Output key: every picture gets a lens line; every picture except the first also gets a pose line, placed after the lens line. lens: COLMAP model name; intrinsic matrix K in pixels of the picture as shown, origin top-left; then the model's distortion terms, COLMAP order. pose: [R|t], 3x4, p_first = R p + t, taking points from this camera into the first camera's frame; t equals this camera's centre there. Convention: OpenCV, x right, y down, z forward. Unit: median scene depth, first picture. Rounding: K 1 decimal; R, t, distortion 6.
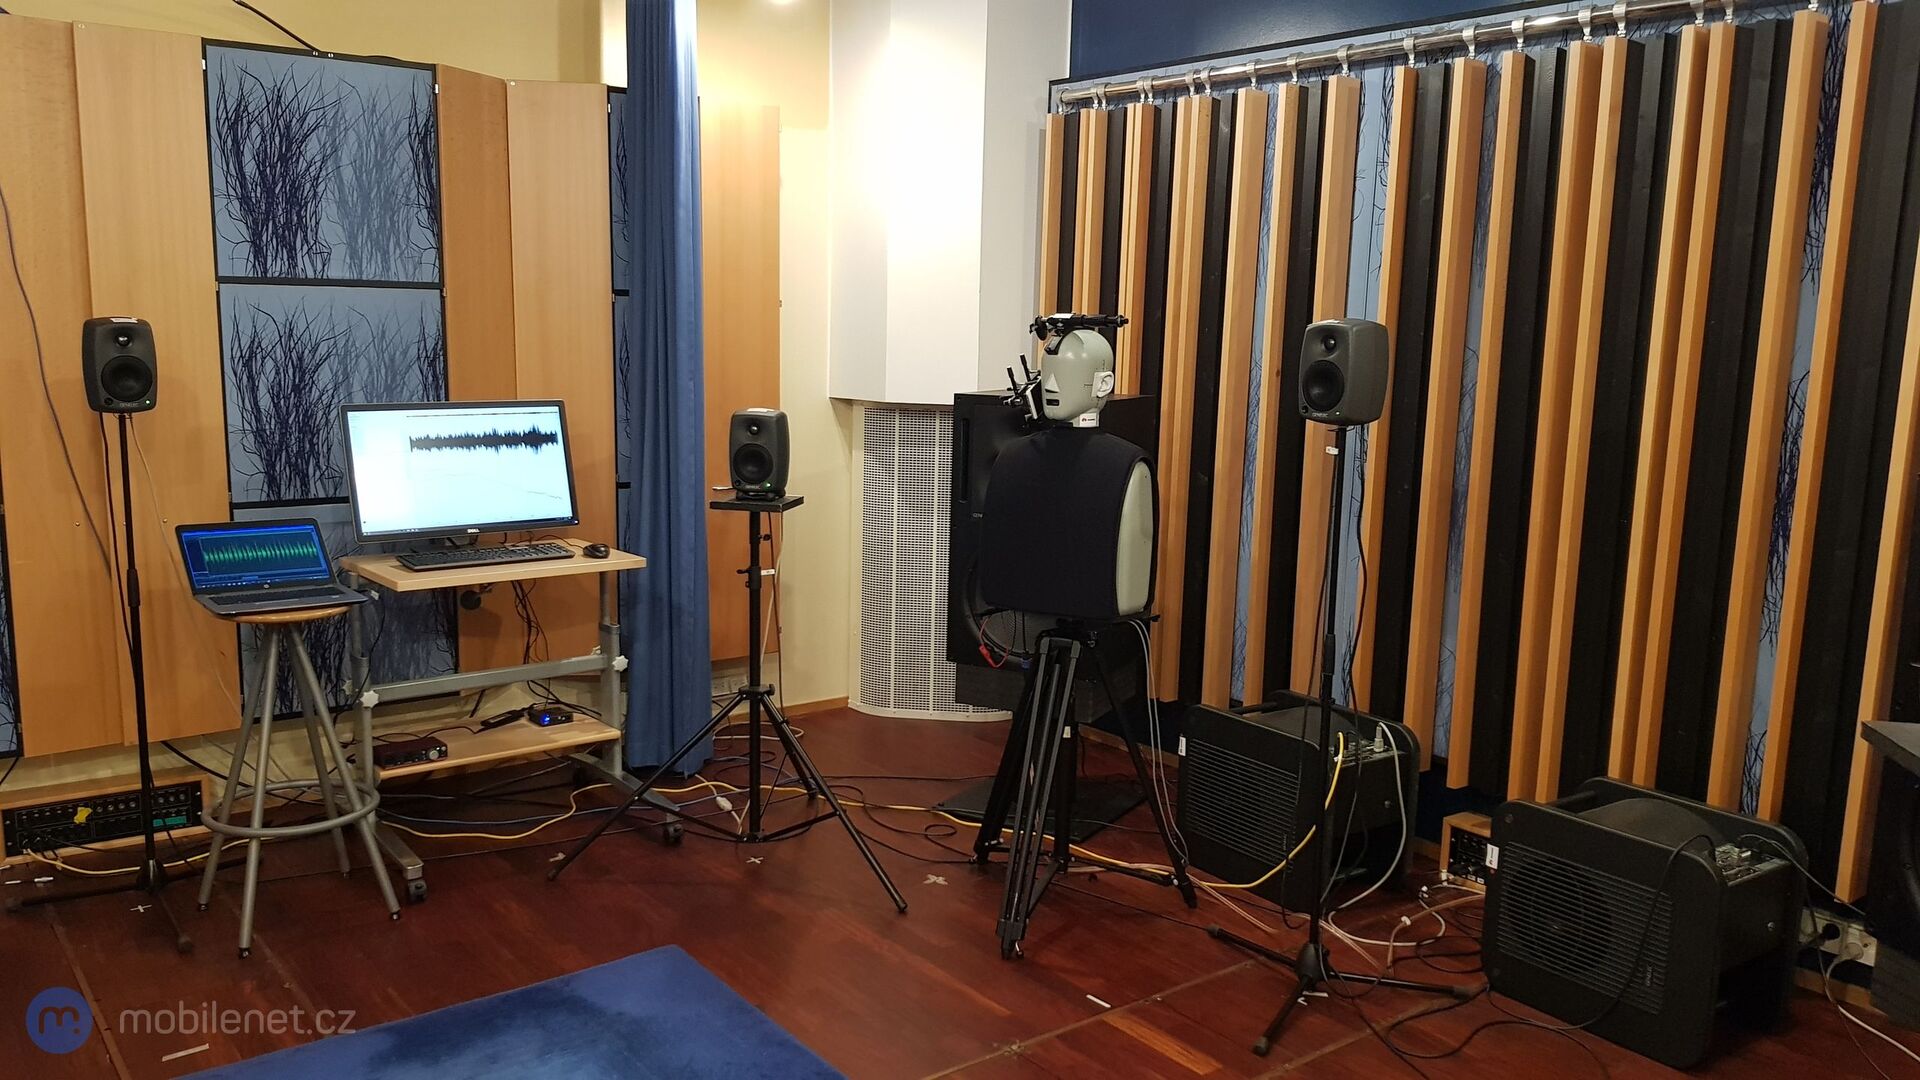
lens RADIAL K [[1489.4, 0, 956.1], [0, 1489.4, 543.1], [0, 0, 1]] dist [0.052215, -0.085730]
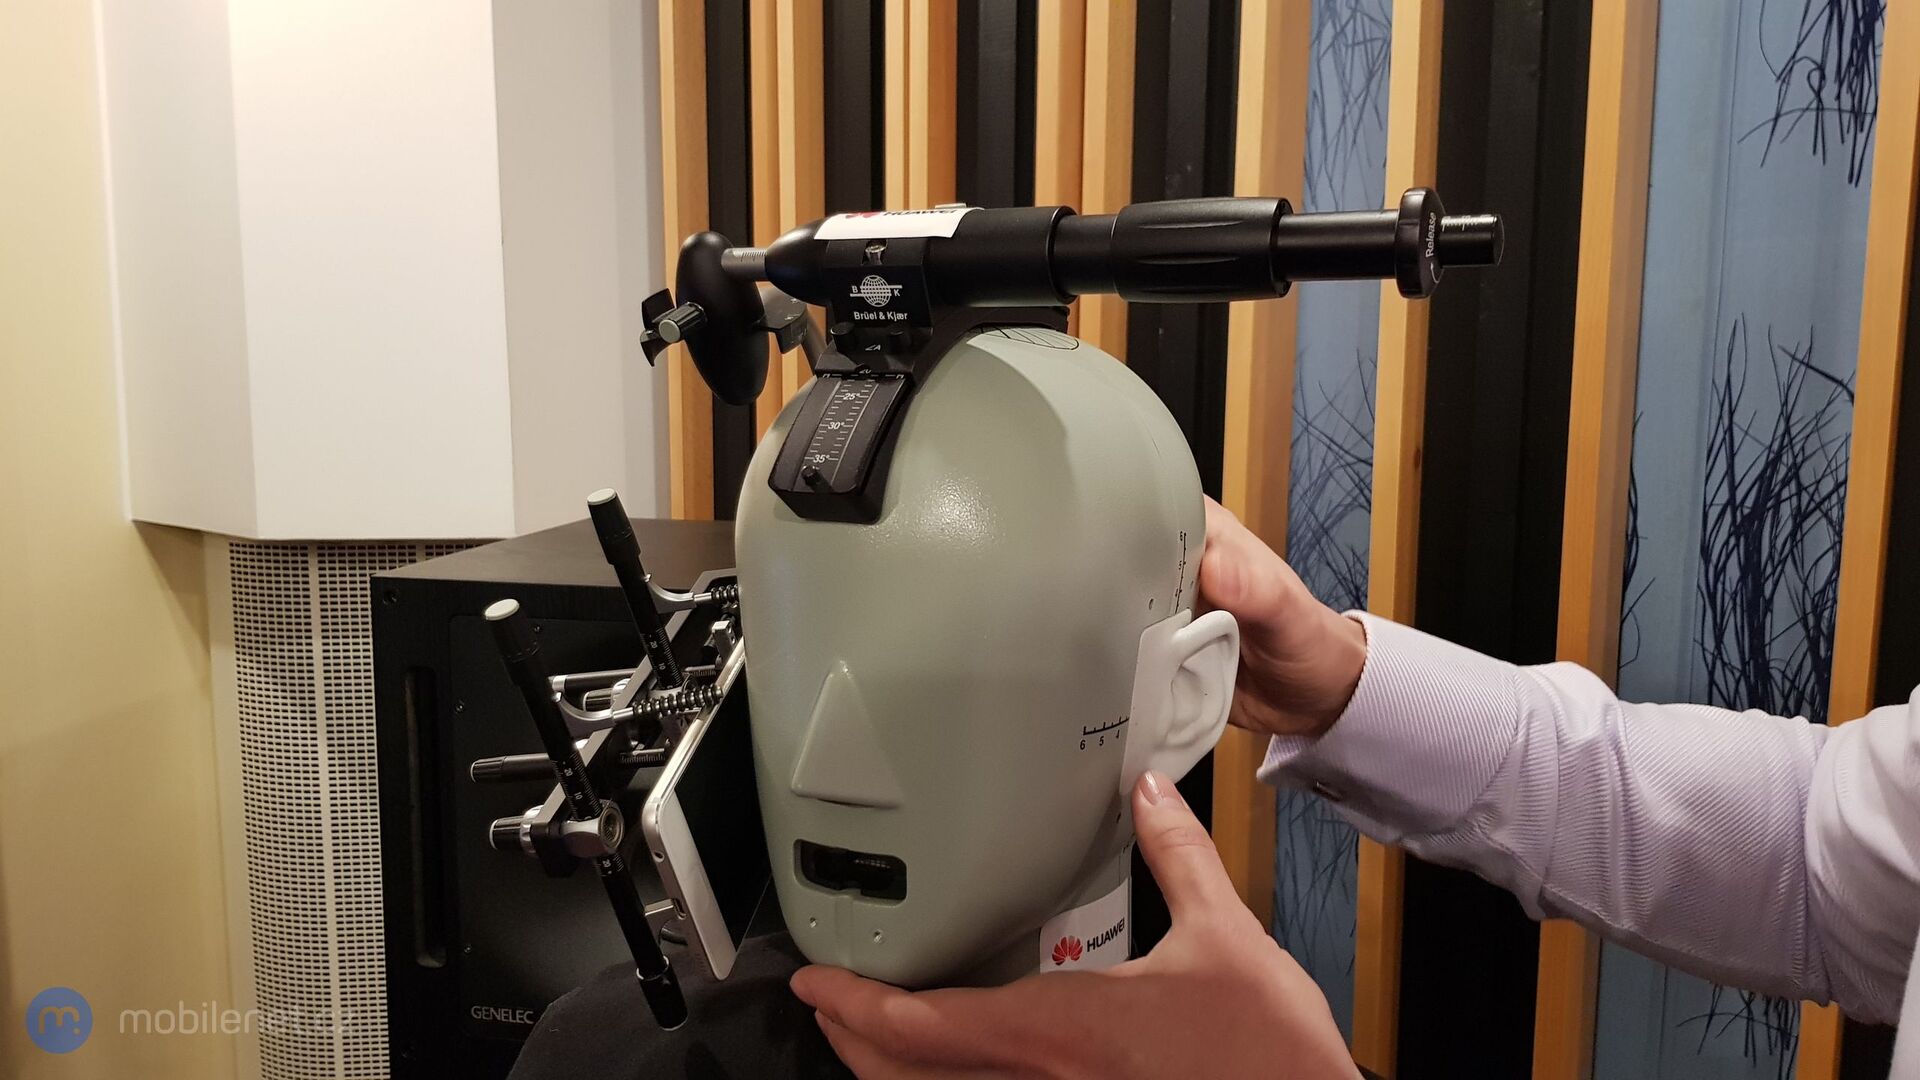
lens RADIAL K [[1489.4, 0, 940.6], [0, 1489.4, 534.0], [0, 0, 1]] dist [0.052215, -0.085730]
pose [[0.970551, -0.058457, 0.233695, 0.042919], [0.059819, 0.998208, 0.001262, -0.124138], [-0.233350, 0.012755, 0.972309, 0.866777]]
